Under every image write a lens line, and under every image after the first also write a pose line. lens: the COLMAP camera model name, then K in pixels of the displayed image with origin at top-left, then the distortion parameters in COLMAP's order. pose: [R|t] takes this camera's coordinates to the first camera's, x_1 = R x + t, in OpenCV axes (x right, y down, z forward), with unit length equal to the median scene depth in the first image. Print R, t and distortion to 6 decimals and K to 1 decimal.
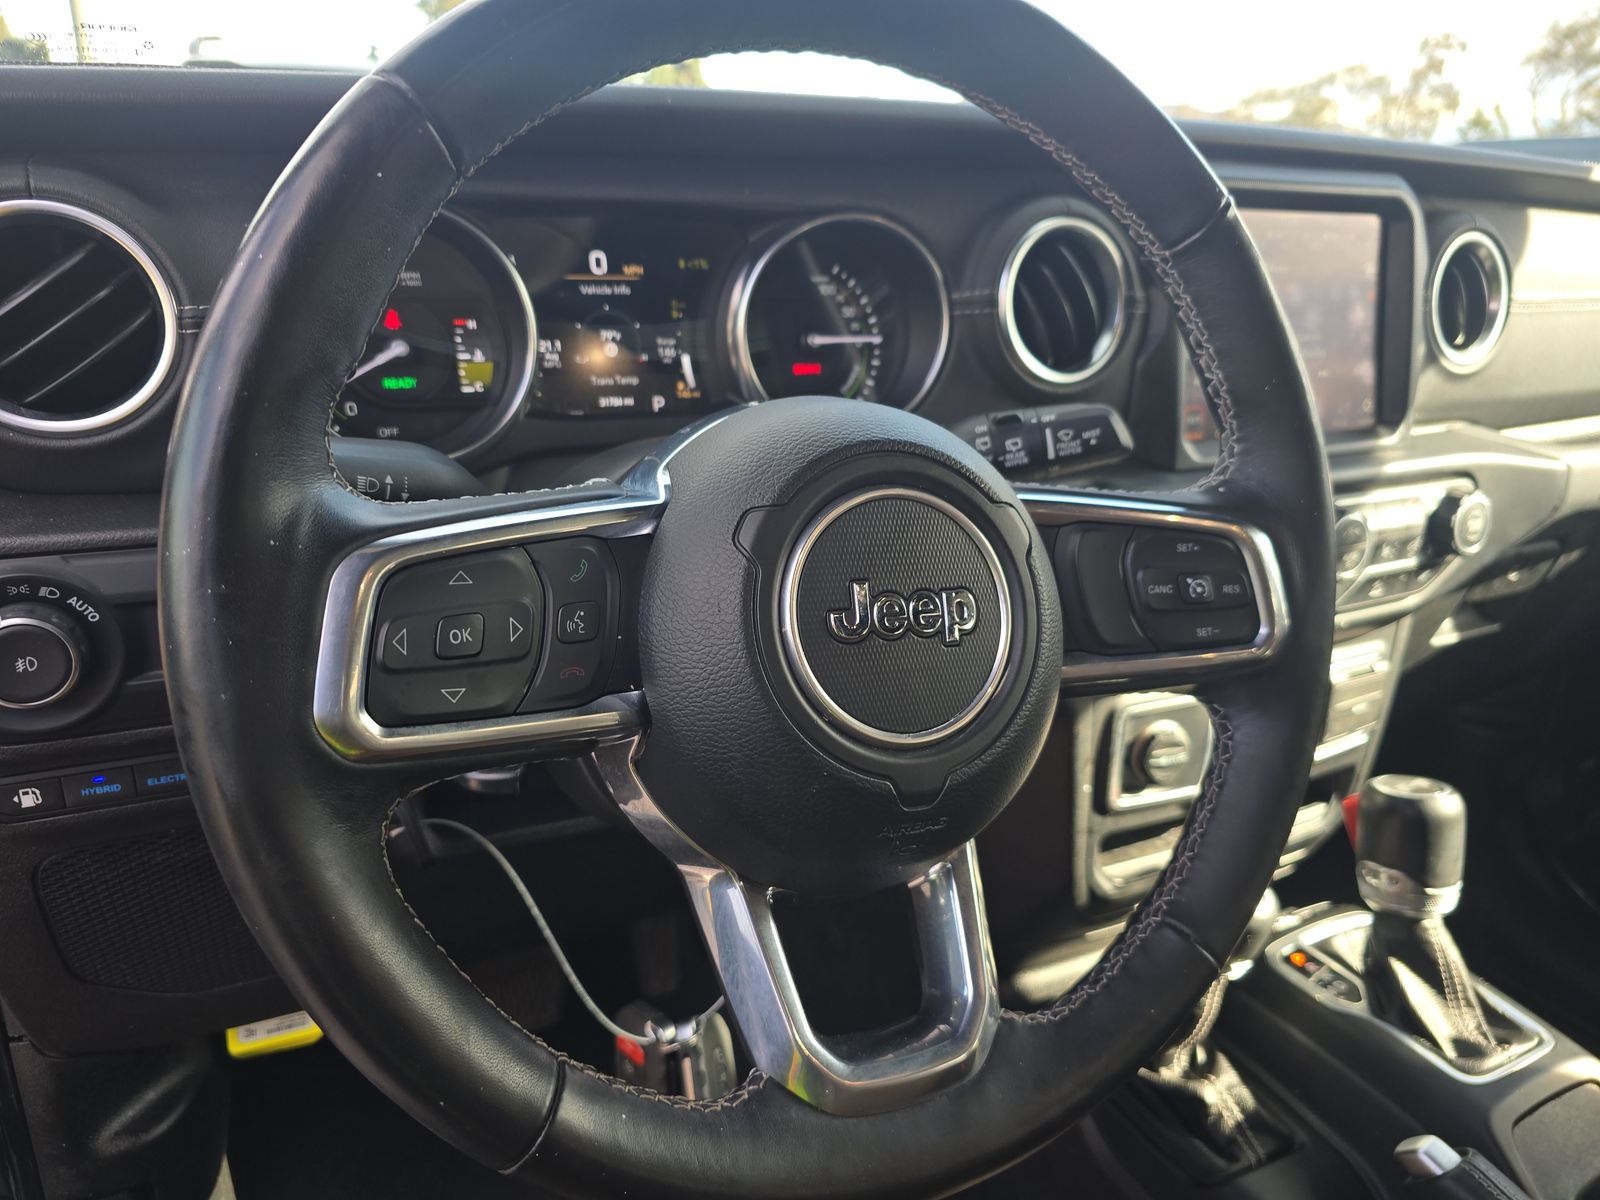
lens RADIAL K [[1097.5, 0, 800.0], [0, 1097.5, 600.0], [0, 0, 1]] dist [0.067961, -0.048732]
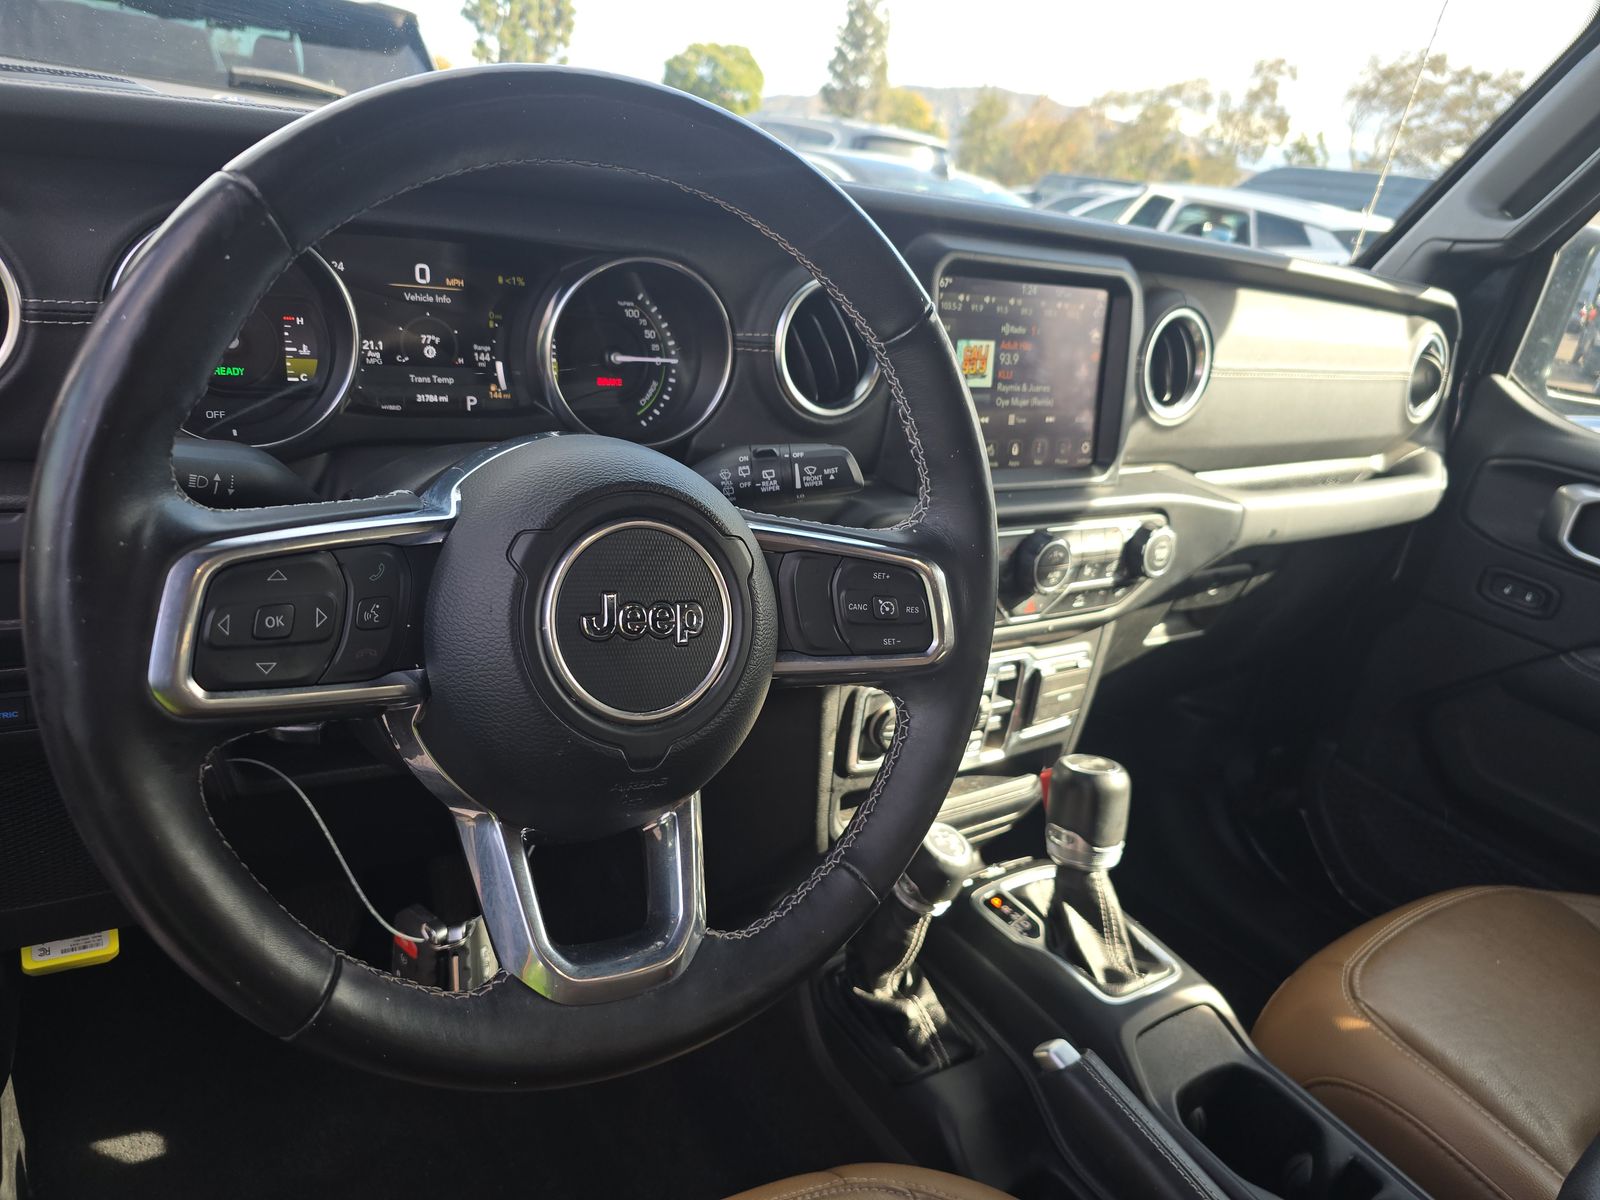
lens RADIAL K [[1101.9, 0, 795.0], [0, 1101.9, 591.5], [0, 0, 1]] dist [0.084467, -0.069402]
pose [[0.987831, 0.067176, 0.140274, 0.050971], [-0.072406, 0.996845, 0.032513, -0.044275], [-0.137647, -0.042274, 0.989579, -0.178265]]
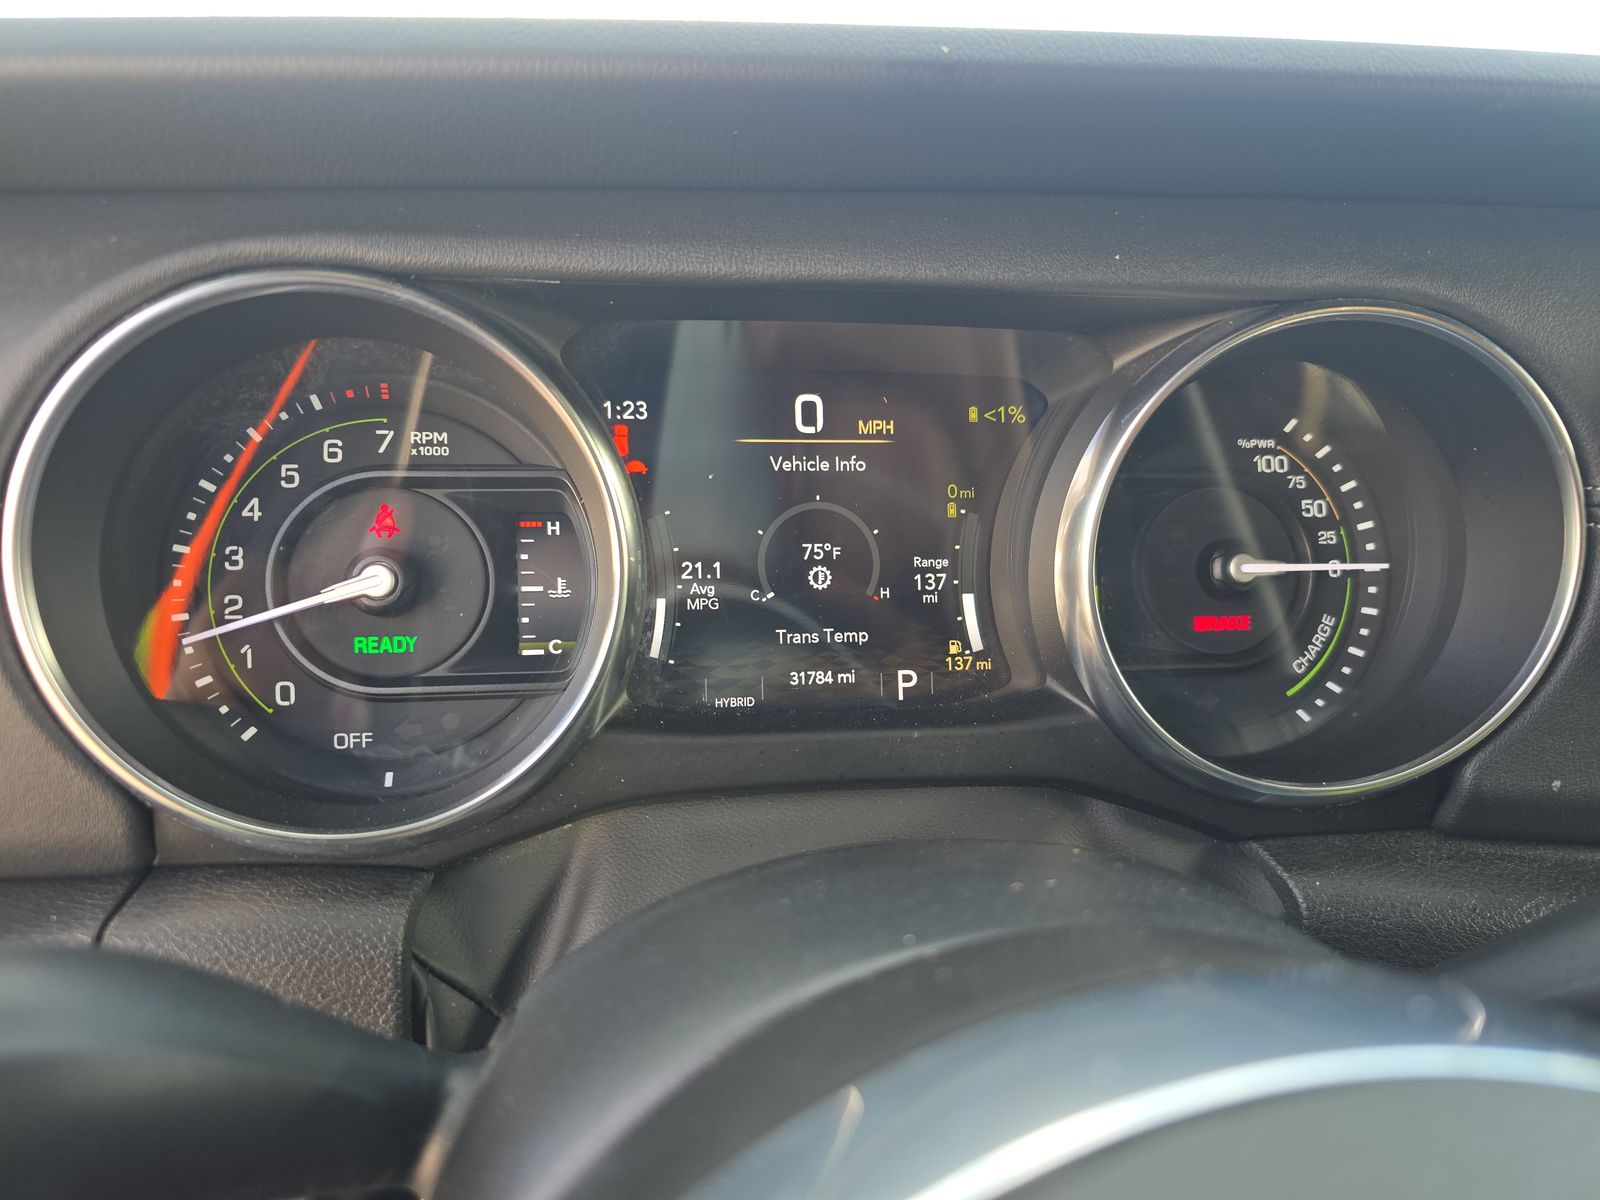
lens RADIAL K [[1101.9, 0, 795.0], [0, 1101.9, 591.5], [0, 0, 1]] dist [0.084467, -0.069402]
pose [[0.956946, 0.045647, -0.286655, -0.033562], [-0.086910, 0.987309, -0.132916, -0.143306], [0.276950, 0.152106, 0.948769, 0.485506]]
